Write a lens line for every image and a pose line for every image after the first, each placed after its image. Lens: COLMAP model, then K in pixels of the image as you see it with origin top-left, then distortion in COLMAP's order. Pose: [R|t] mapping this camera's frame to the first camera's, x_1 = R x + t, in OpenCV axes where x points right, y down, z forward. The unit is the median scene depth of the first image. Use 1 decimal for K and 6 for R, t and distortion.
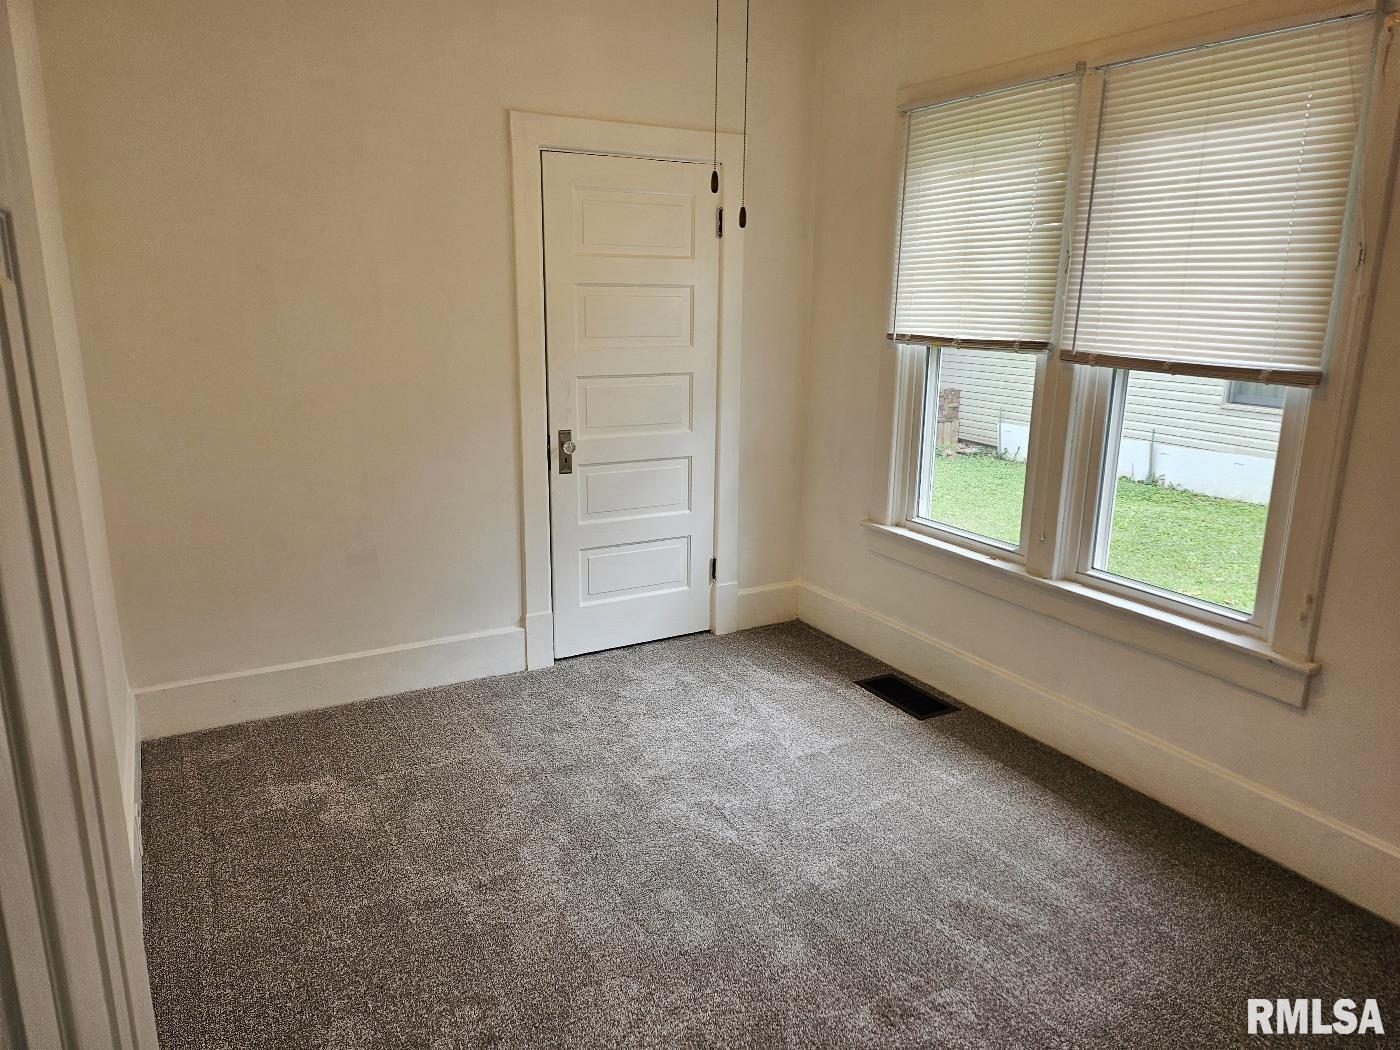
lens RADIAL K [[973.0, 0, 700.0], [0, 973.0, 525.0], [0, 0, 1]] dist [0.072770, -0.058773]
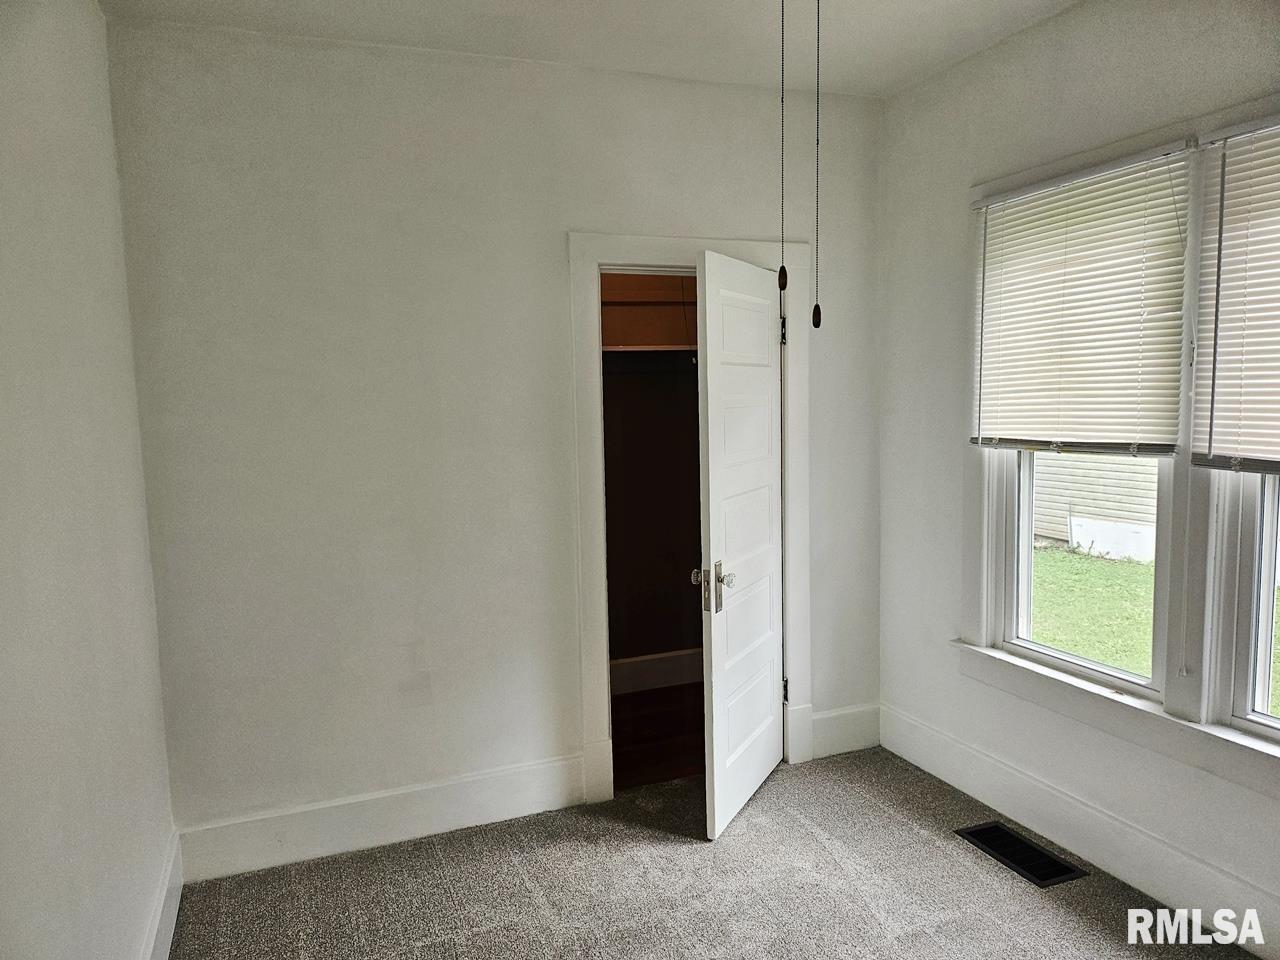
lens RADIAL K [[889.6, 0, 640.0], [0, 889.6, 480.0], [0, 0, 1]] dist [0.072770, -0.058773]
pose [[0.990612, -0.021941, -0.134928, -0.004258], [0.002312, 0.989583, -0.143944, -0.037759], [0.136681, 0.142281, 0.980344, 0.145166]]
